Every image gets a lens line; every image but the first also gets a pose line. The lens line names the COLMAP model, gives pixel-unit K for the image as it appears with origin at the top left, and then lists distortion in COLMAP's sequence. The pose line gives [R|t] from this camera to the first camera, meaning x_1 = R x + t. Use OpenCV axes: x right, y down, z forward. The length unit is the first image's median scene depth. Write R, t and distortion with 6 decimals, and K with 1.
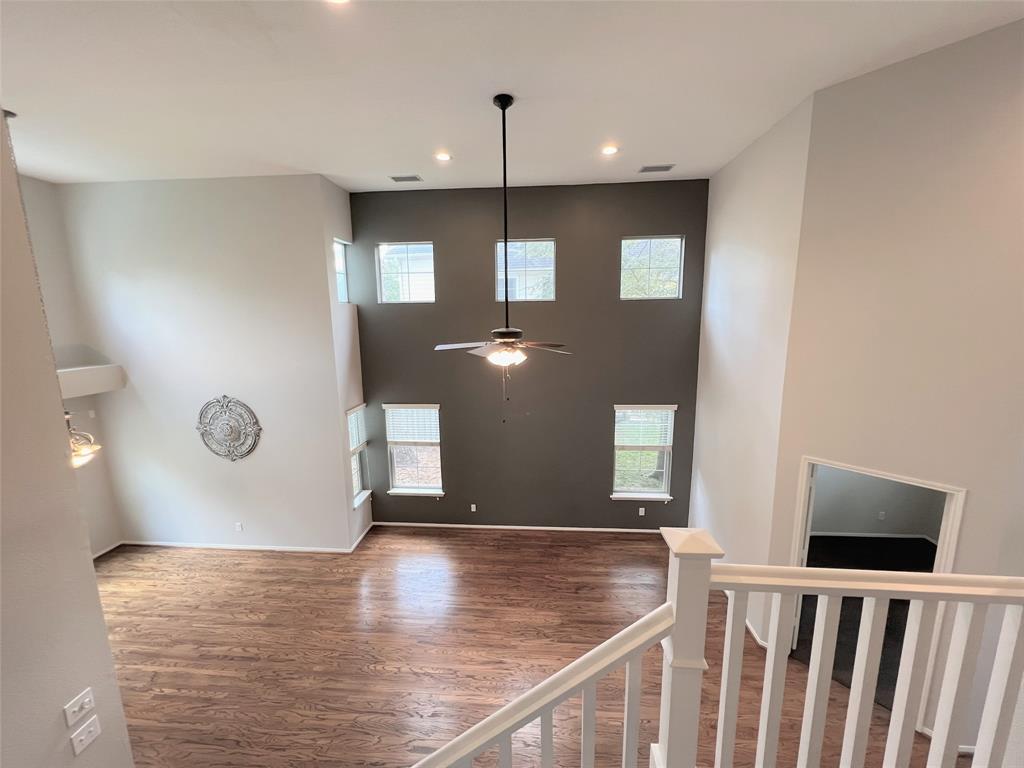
lens RADIAL K [[409.0, 0, 515.0], [0, 409.0, 387.0], [0, 0, 1]] dist [-0.003640, 0.000676]
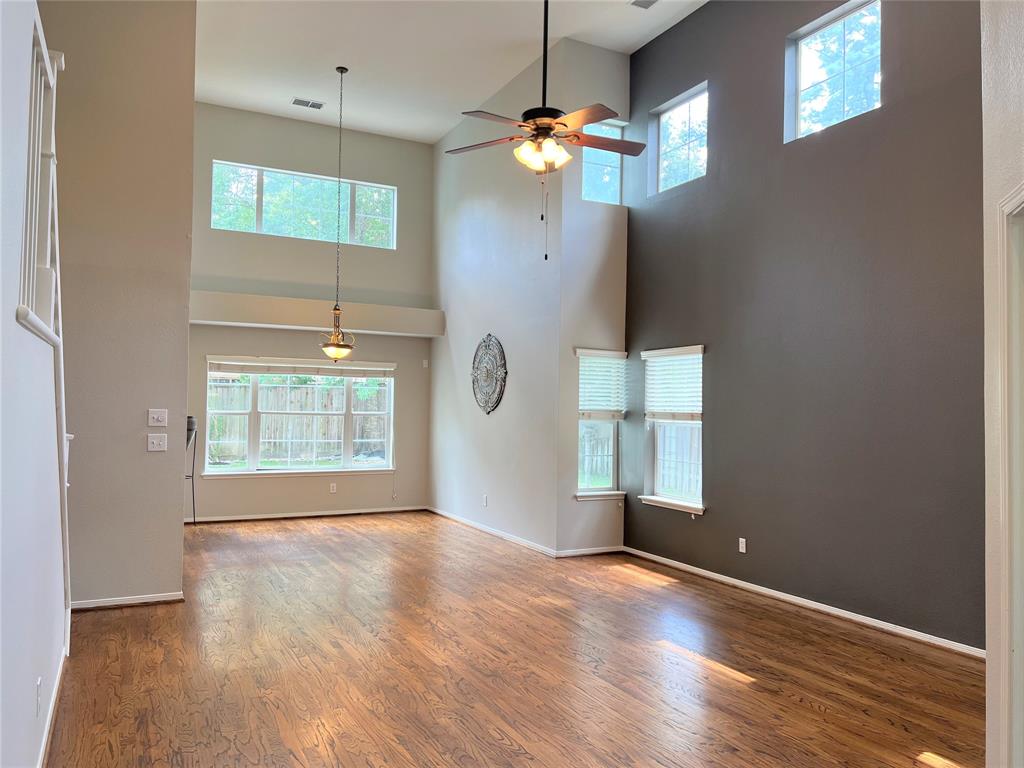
lens RADIAL K [[766.5, 0, 513.5], [0, 766.5, 385.6], [0, 0, 1]] dist [0.055718, -0.060504]
pose [[0.520083, -0.005765, -0.854096, 0.663408], [-0.165901, 0.980250, -0.107638, 0.283833], [0.837848, 0.197676, 0.508856, 0.244997]]
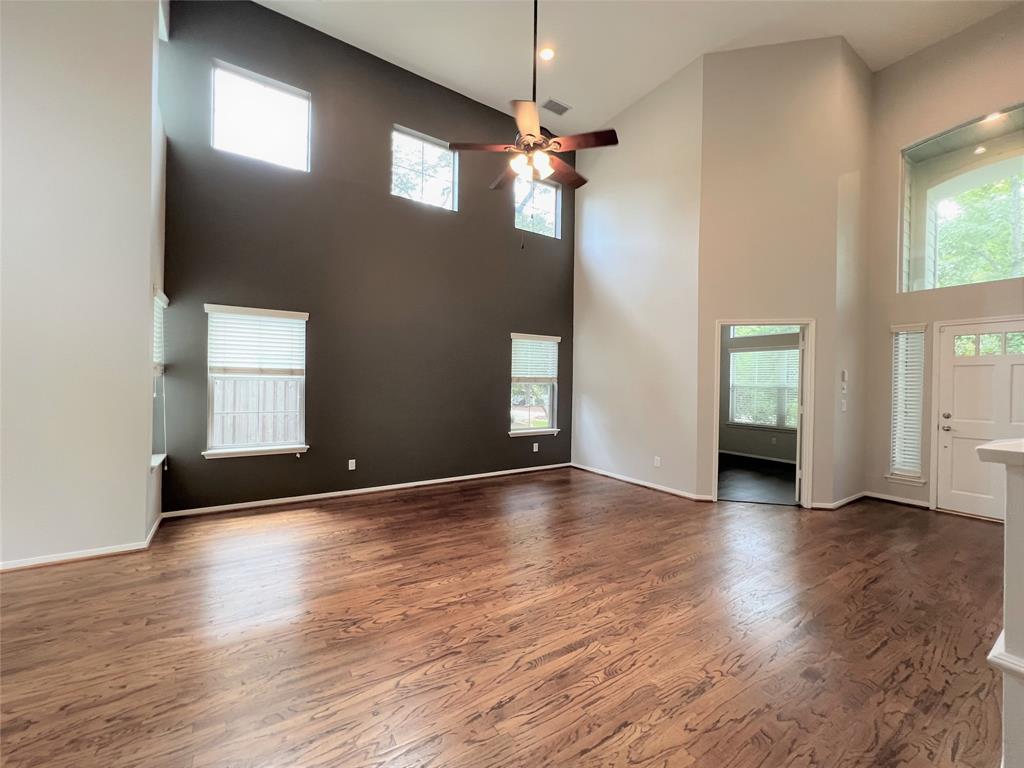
lens RADIAL K [[409.0, 0, 514.7], [0, 409.0, 384.3], [0, 0, 1]] dist [-0.003640, 0.000676]
pose [[0.793716, 0.020206, 0.607952, -0.357234], [0.078335, 0.987731, -0.135100, 0.312025], [-0.603223, 0.154855, 0.782395, 0.268733]]
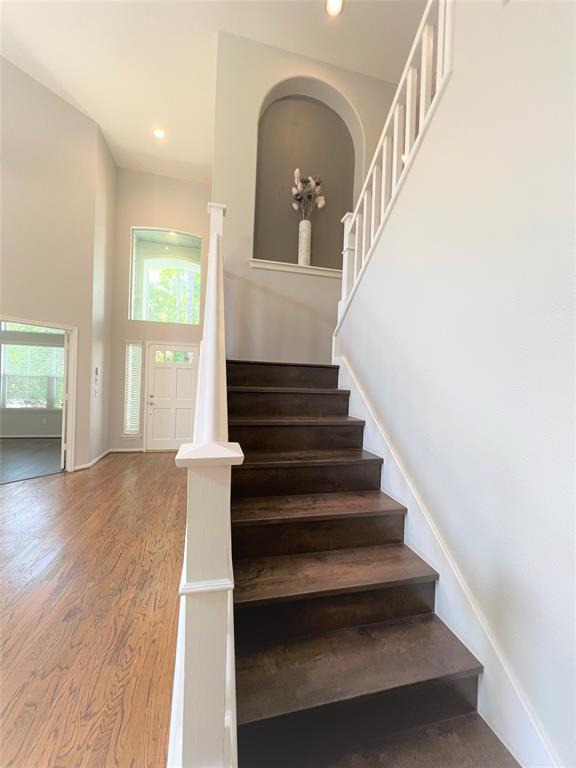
lens RADIAL K [[306.8, 0, 287.4], [0, 306.8, 385.6], [0, 0, 1]] dist [-0.003640, 0.000676]
pose [[-0.311760, -0.016471, 0.950018, -0.327908], [0.127606, 0.990066, 0.059041, 0.294501], [-0.941553, 0.139635, -0.306561, 0.272326]]
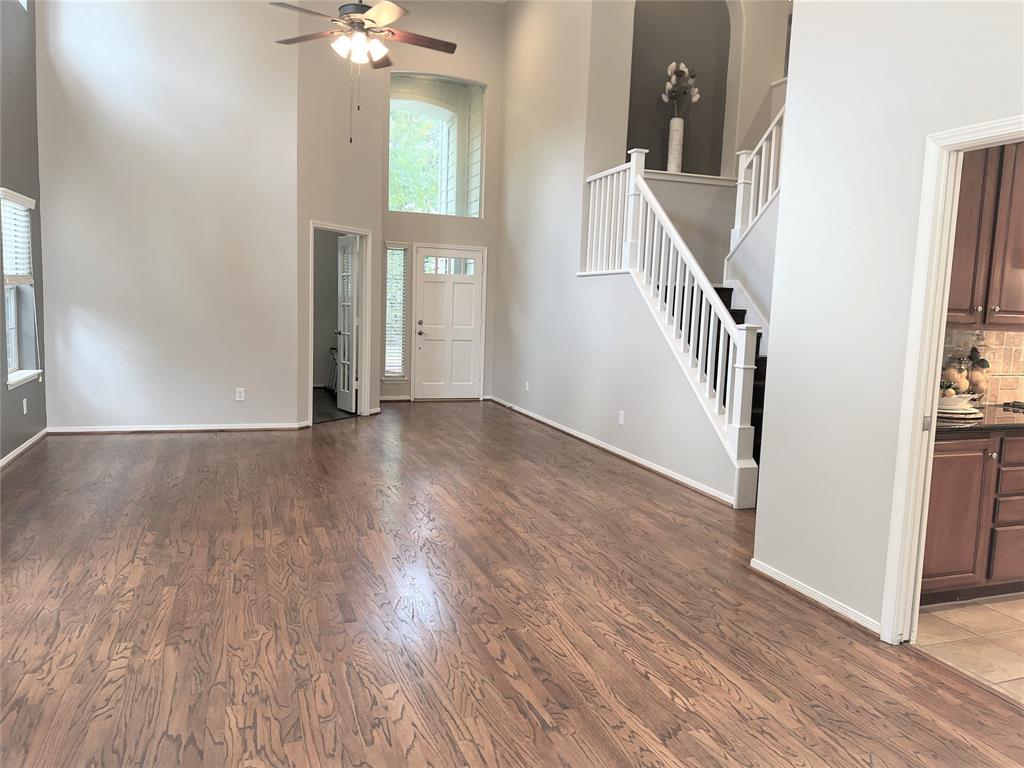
lens RADIAL K [[766.5, 0, 514.9], [0, 766.5, 383.1], [0, 0, 1]] dist [0.055718, -0.060504]
pose [[-0.404972, -0.102068, 0.908614, -0.936185], [0.119707, 0.979277, 0.163359, 0.206341], [-0.906459, 0.174923, -0.384362, 0.886564]]
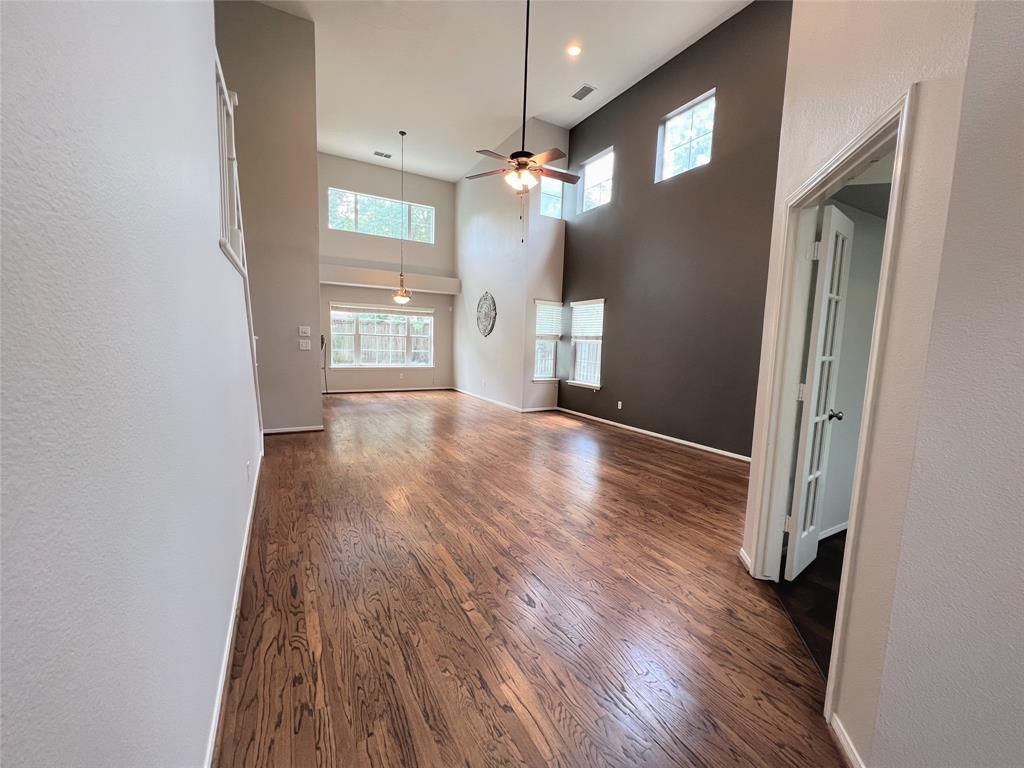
lens RADIAL K [[409.0, 0, 513.7], [0, 409.0, 385.1], [0, 0, 1]] dist [-0.003640, 0.000676]
pose [[0.555792, 0.117108, -0.823032, 0.640944], [-0.177725, 0.983877, 0.019977, 0.310216], [0.812102, 0.135170, 0.567644, 0.249038]]
